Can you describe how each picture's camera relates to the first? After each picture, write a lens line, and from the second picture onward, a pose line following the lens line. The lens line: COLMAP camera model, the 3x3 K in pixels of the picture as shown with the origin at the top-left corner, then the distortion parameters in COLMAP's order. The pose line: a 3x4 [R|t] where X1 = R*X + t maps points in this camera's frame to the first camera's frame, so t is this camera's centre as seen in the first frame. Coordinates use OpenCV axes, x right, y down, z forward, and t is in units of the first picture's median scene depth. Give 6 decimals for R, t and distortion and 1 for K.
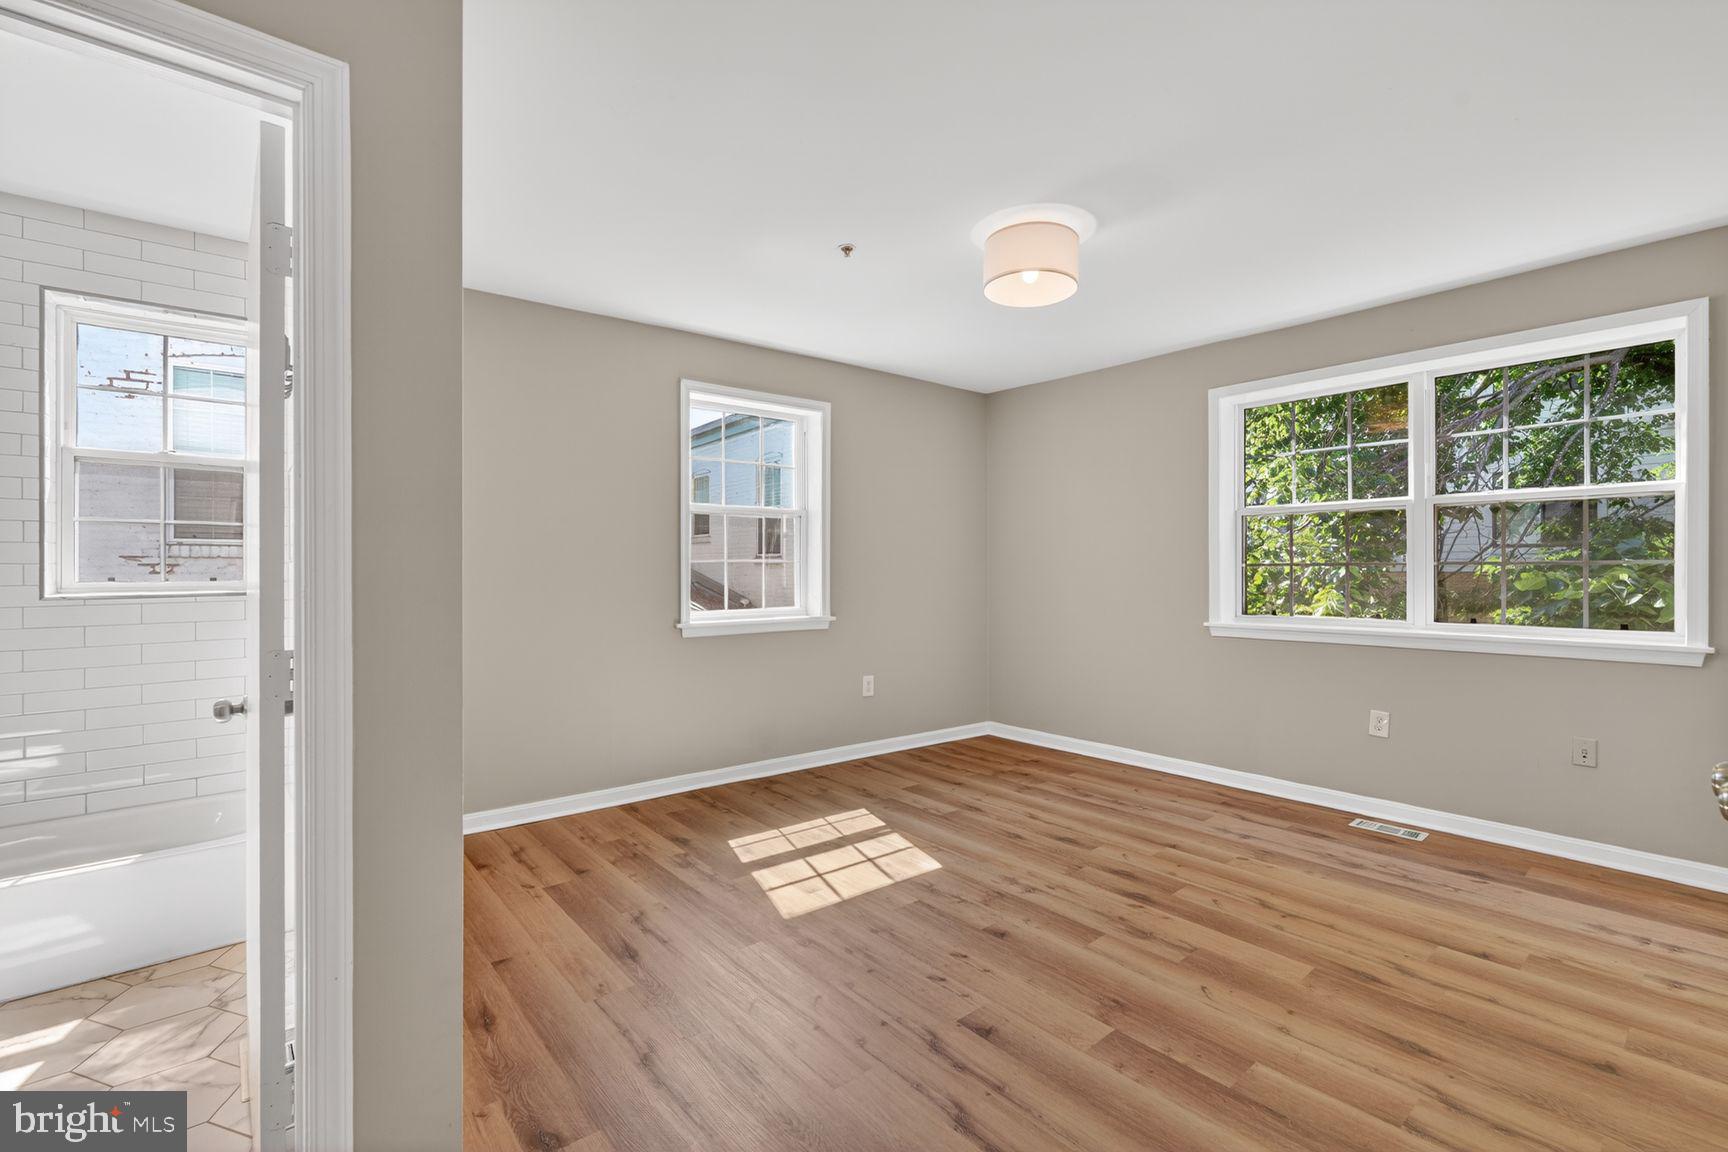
lens RADIAL K [[755.5, 0, 895.6], [0, 755.5, 576.1], [0, 0, 1]] dist [0.000253, 0.000906]
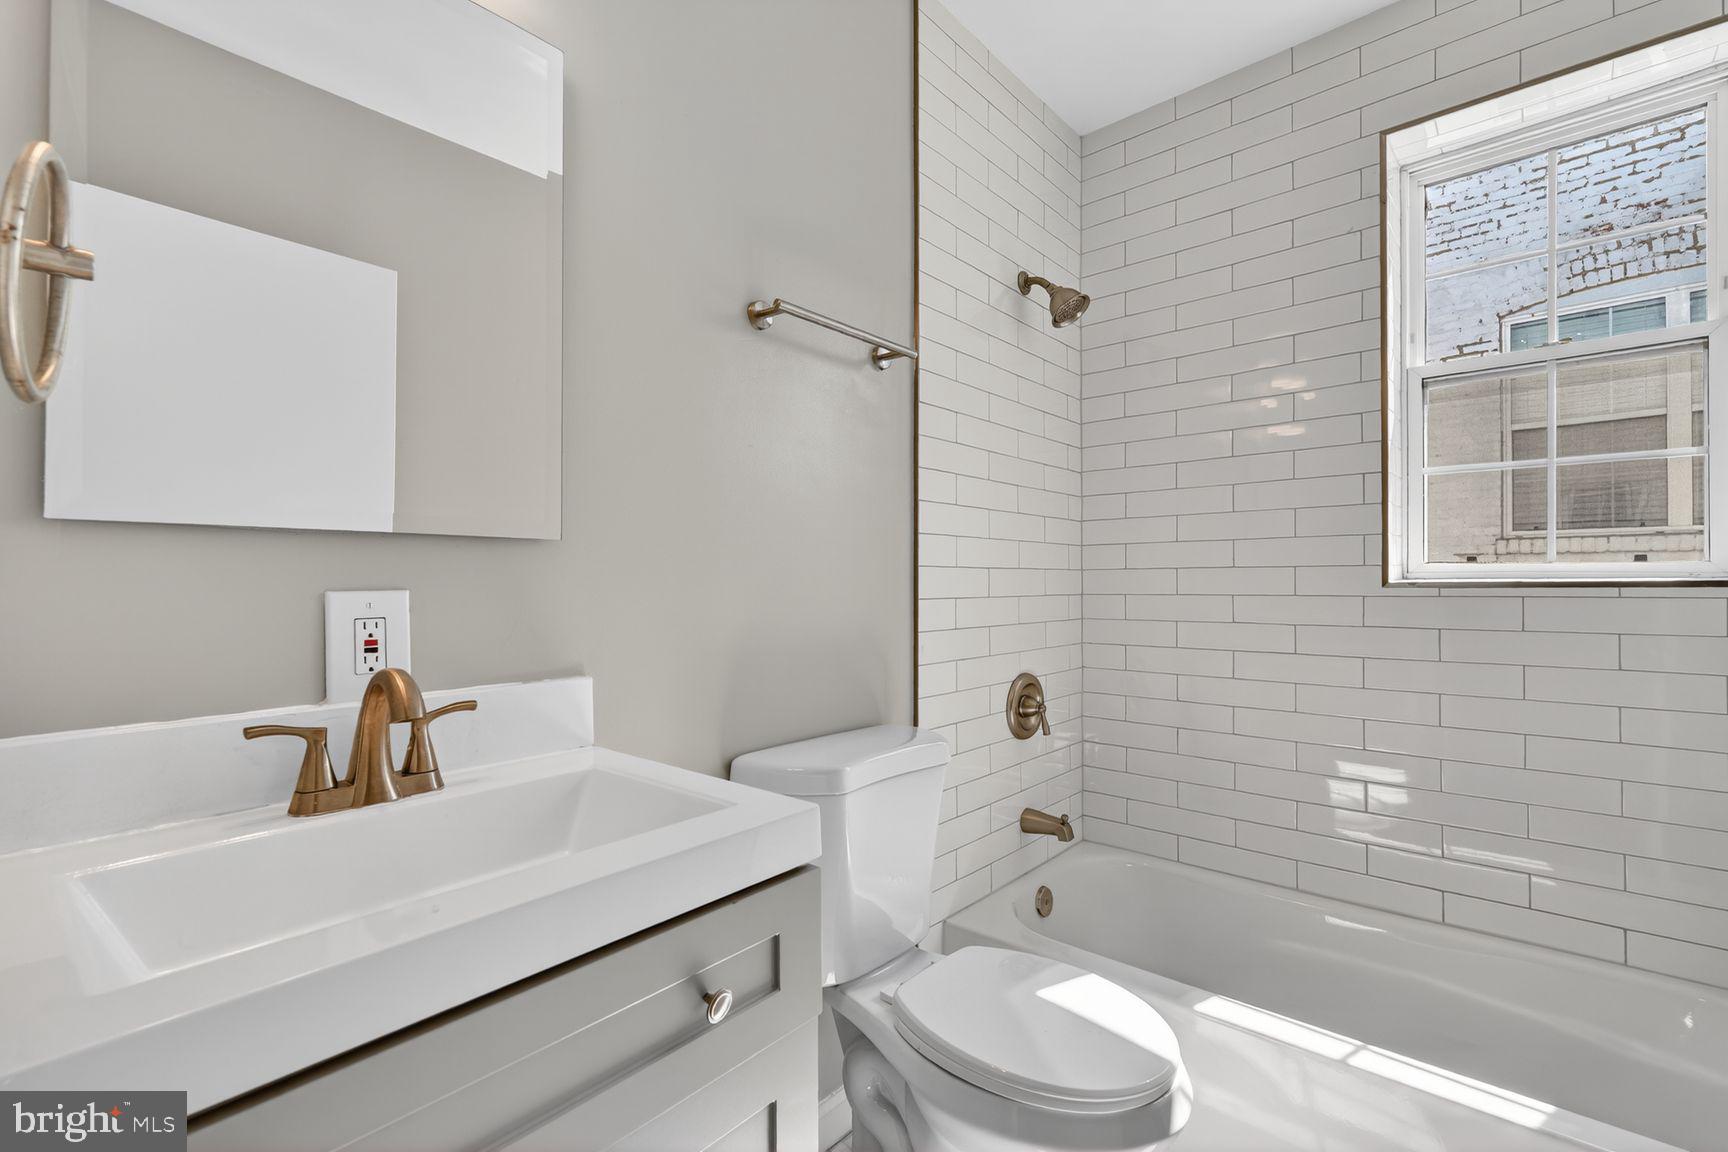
lens RADIAL K [[755.5, 0, 861.2], [0, 755.5, 579.7], [0, 0, 1]] dist [0.000253, 0.000906]
pose [[0.120715, -0.010675, -0.992630, -0.402755], [-0.004233, 0.999928, -0.011269, 0.027754], [0.992678, 0.005562, 0.120661, 0.355291]]
